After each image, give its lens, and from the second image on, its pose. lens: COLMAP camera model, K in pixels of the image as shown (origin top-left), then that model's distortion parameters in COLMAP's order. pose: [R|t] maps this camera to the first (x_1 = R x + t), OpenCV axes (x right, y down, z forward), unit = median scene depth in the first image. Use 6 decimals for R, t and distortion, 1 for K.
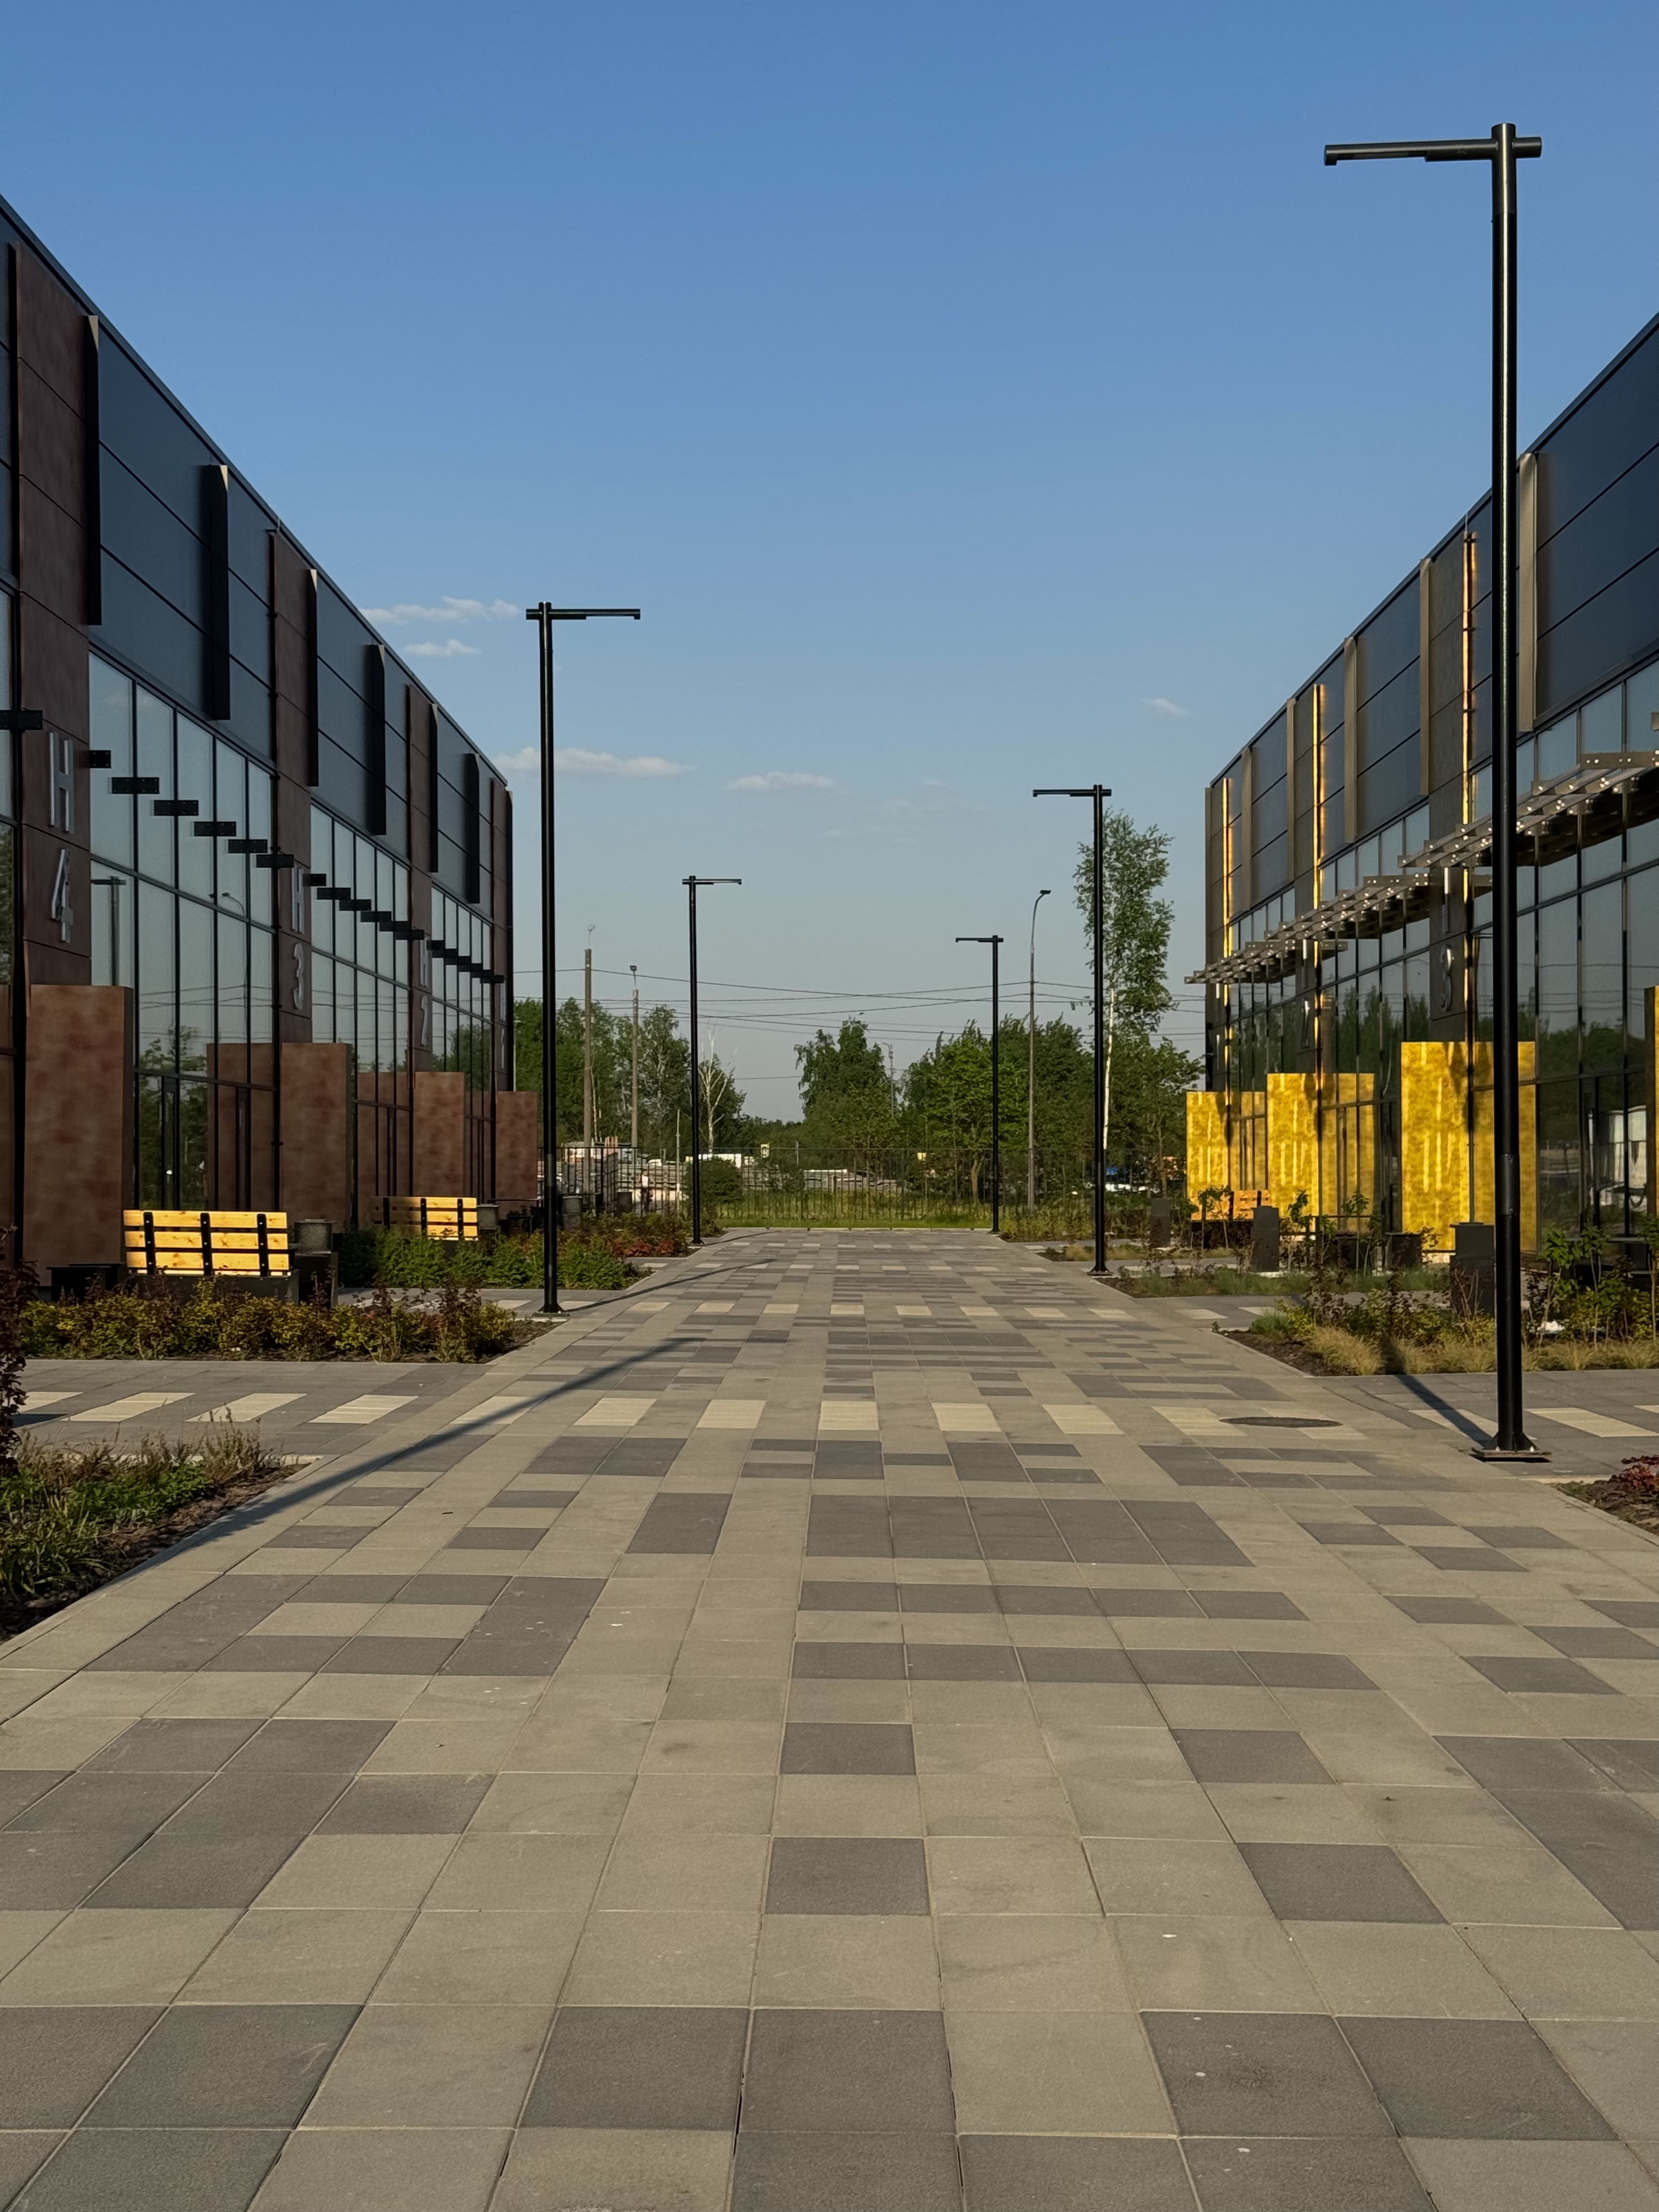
lens RADIAL K [[3076.7, 0, 829.5], [0, 3076.7, 1106.0], [0, 0, 1]] dist [0.393156, -0.000762]
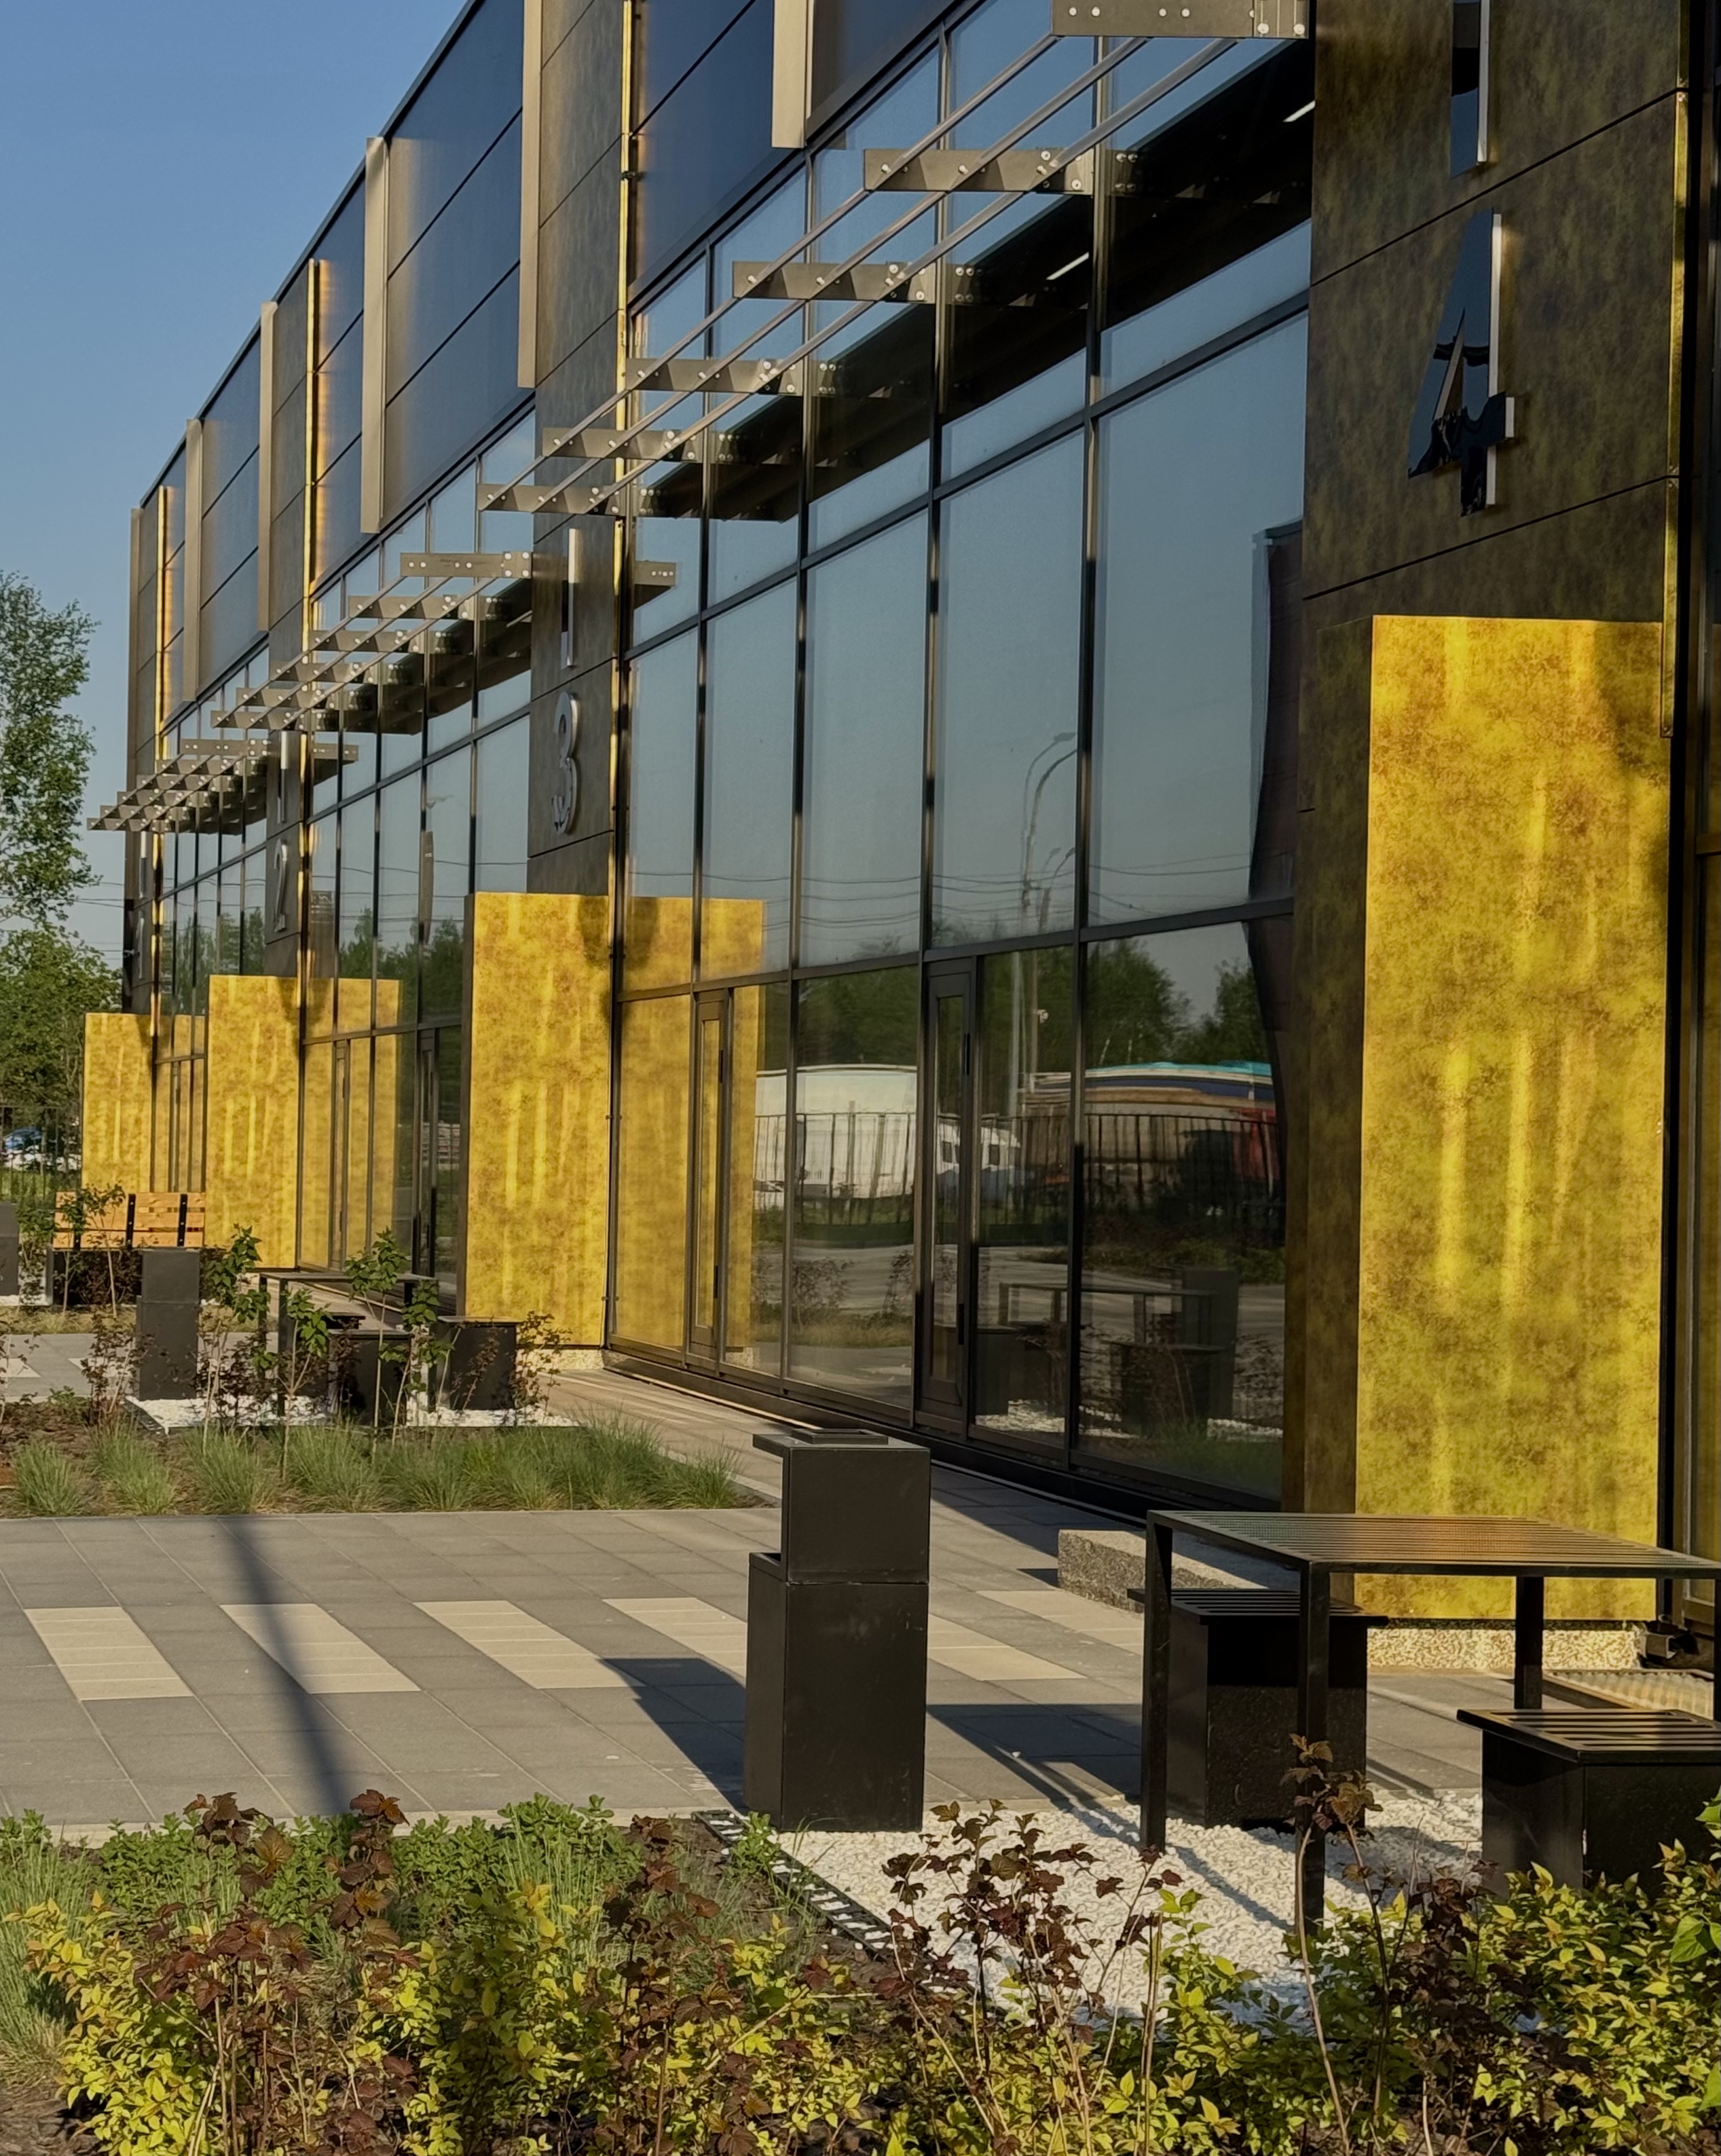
lens RADIAL K [[3775.5, 0, 860.5], [0, 3775.5, 1078.0], [0, 0, 1]] dist [-0.013884, 0.032854]
pose [[0.954714, 0.026572, 0.296335, 0.060664], [-0.028265, 0.999599, 0.001429, 0.003944], [-0.296178, -0.009740, 0.955083, 0.372617]]
